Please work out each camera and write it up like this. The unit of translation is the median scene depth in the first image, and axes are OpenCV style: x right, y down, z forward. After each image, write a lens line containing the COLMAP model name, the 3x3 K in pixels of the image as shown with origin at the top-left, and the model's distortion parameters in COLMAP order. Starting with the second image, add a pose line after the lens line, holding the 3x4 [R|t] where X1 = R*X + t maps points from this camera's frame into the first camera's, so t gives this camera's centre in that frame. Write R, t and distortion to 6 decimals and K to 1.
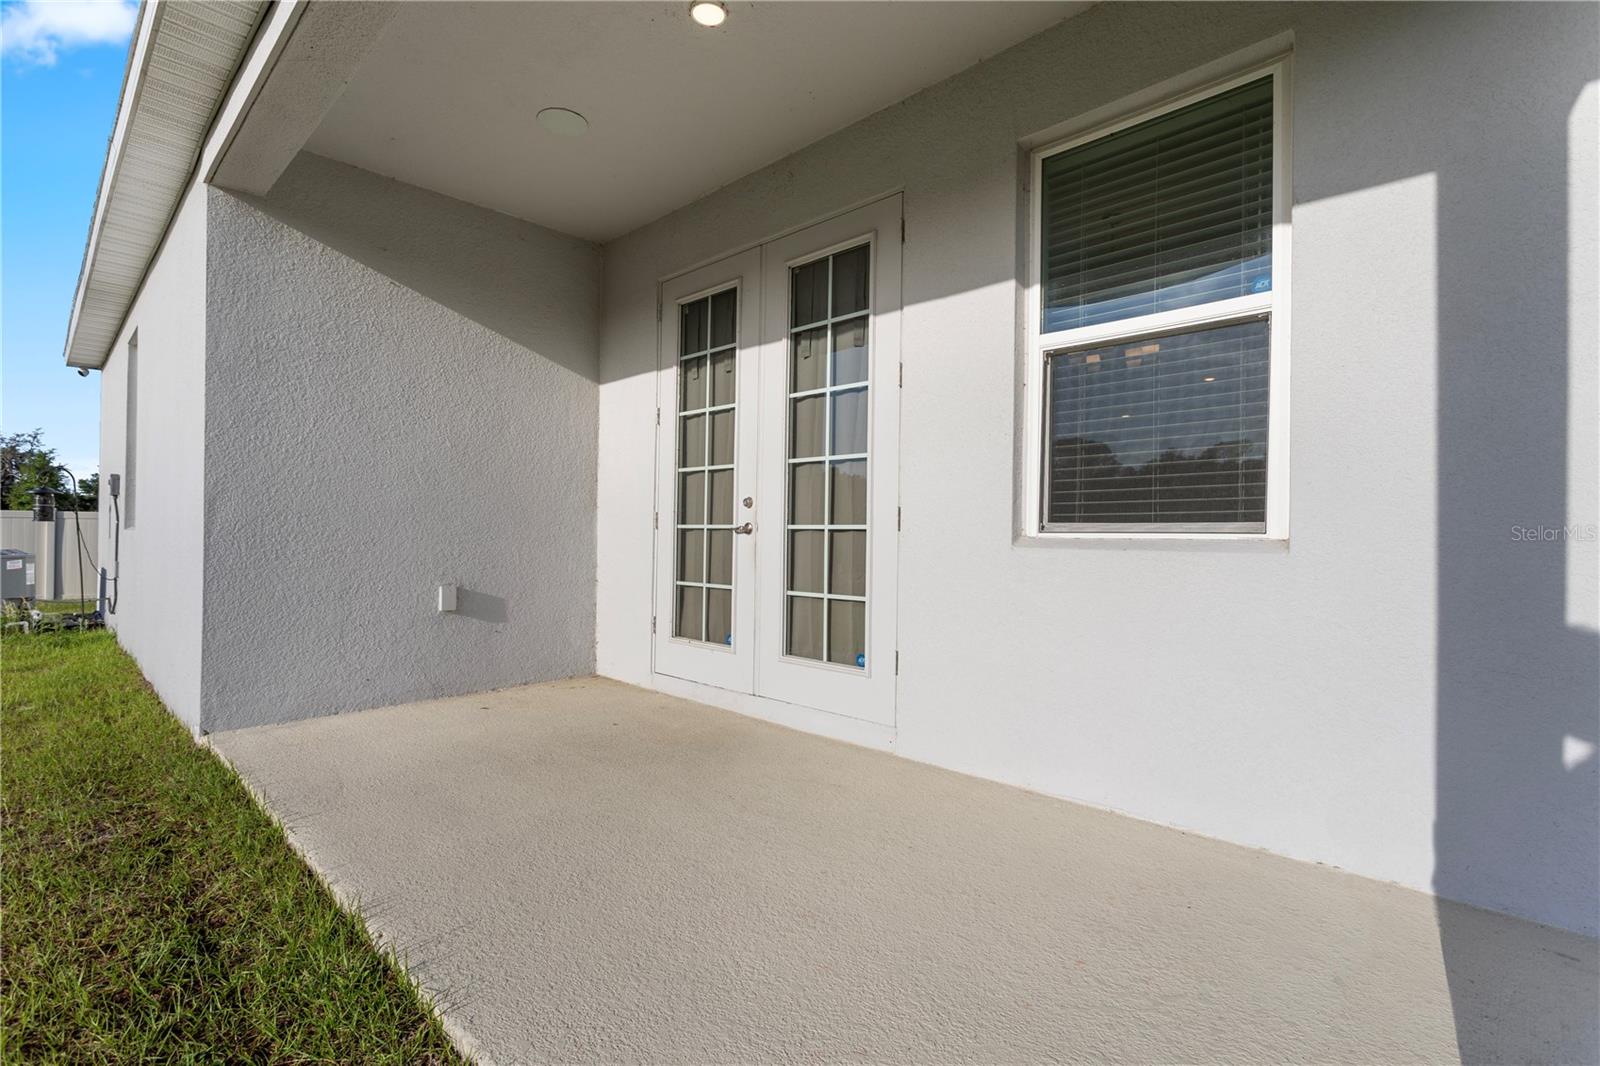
lens RADIAL K [[766.7, 0, 809.4], [0, 766.7, 525.6], [0, 0, 1]] dist [0.000842, 0.000103]
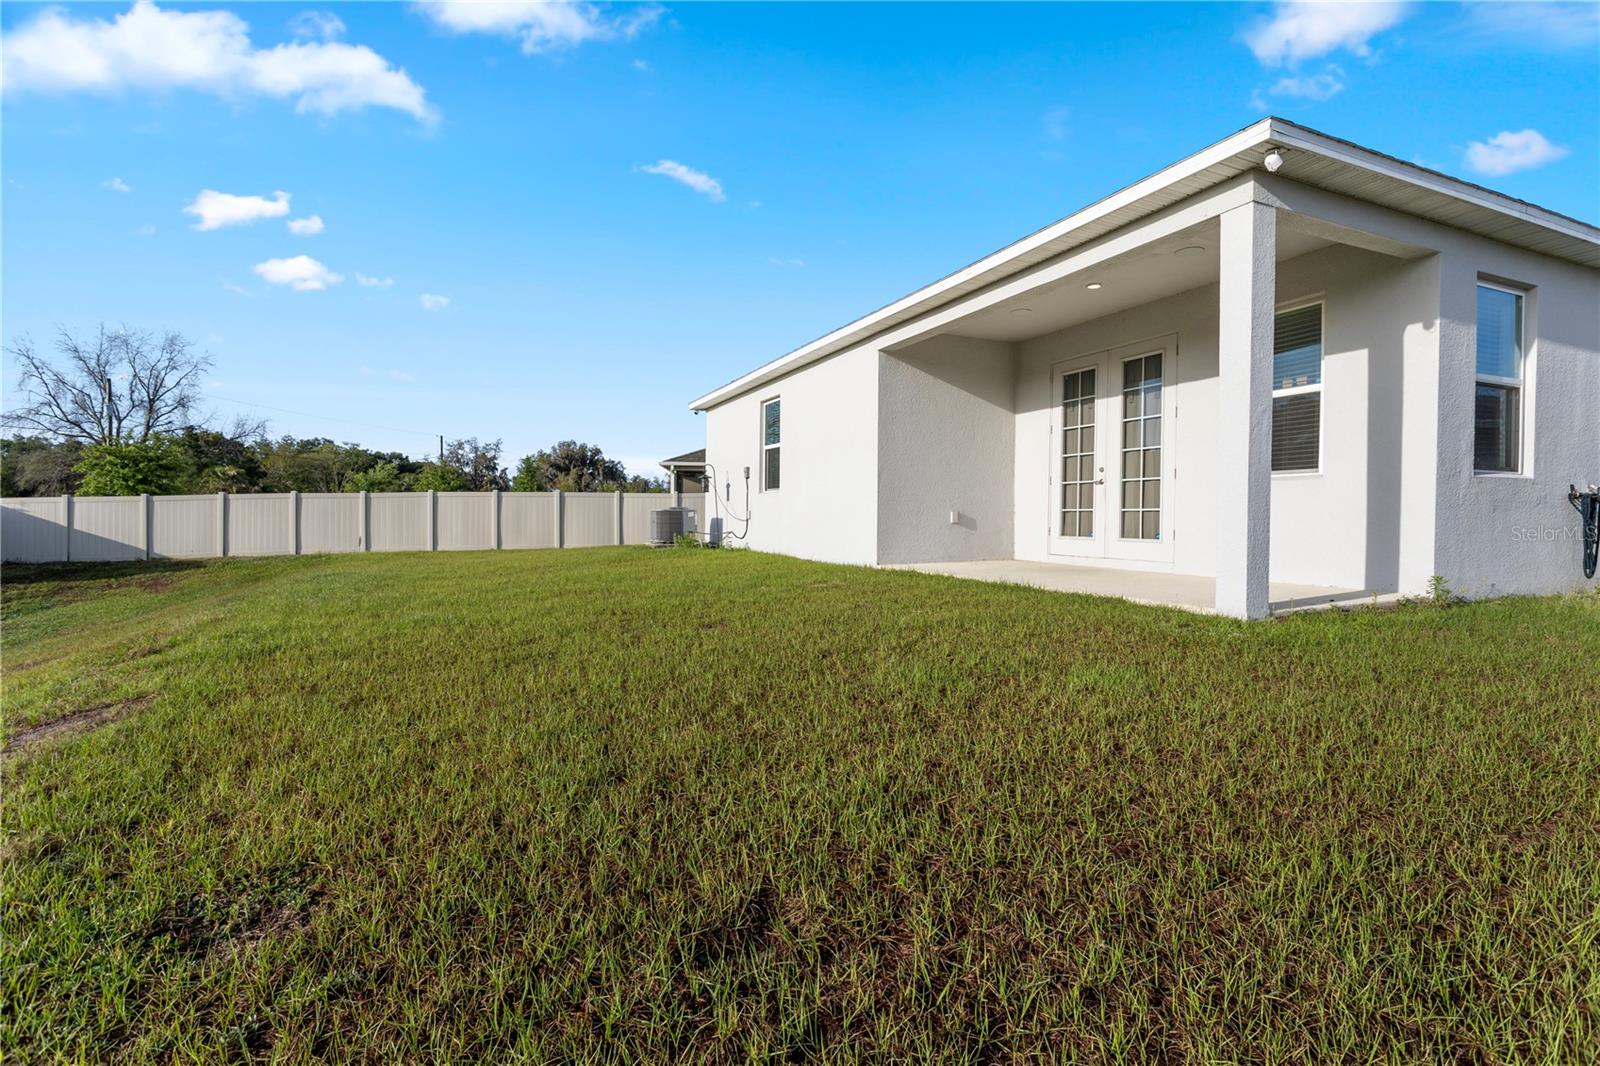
lens RADIAL K [[766.7, 0, 809.4], [0, 766.7, 525.6], [0, 0, 1]] dist [0.000842, 0.000103]
pose [[0.931949, -0.001858, -0.362584, -0.062496], [0.009927, 0.999743, 0.020392, 0.074216], [0.362453, -0.022603, 0.931728, -1.303017]]
